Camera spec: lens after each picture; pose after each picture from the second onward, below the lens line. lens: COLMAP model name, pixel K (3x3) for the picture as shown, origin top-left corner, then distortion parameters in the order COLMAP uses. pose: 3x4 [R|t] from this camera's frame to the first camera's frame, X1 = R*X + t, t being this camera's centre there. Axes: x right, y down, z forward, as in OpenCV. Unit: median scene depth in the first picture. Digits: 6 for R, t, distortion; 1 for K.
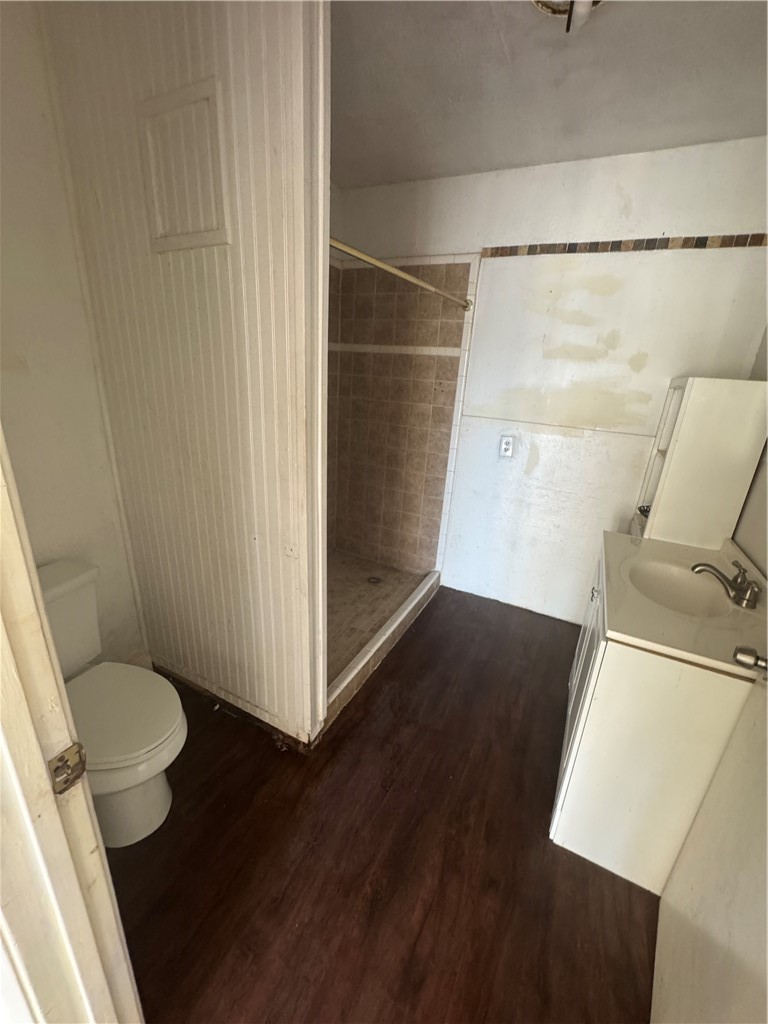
lens RADIAL K [[412.1, 0, 384.0], [0, 412.1, 510.0], [0, 0, 1]] dist [-0.001784, -0.001265]
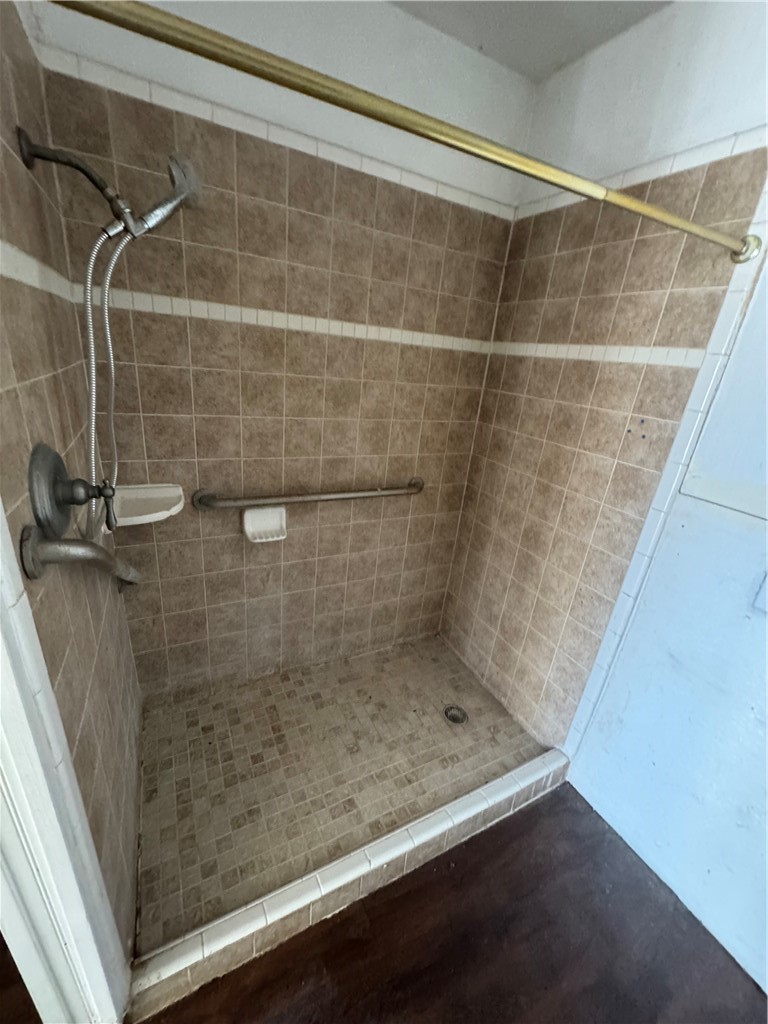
lens RADIAL K [[412.1, 0, 381.5], [0, 412.1, 510.4], [0, 0, 1]] dist [-0.001784, -0.001265]
pose [[0.812717, 0.227062, -0.536594, 0.166534], [-0.240204, 0.969609, 0.046484, -0.147966], [0.530841, 0.091114, 0.842559, 0.419345]]
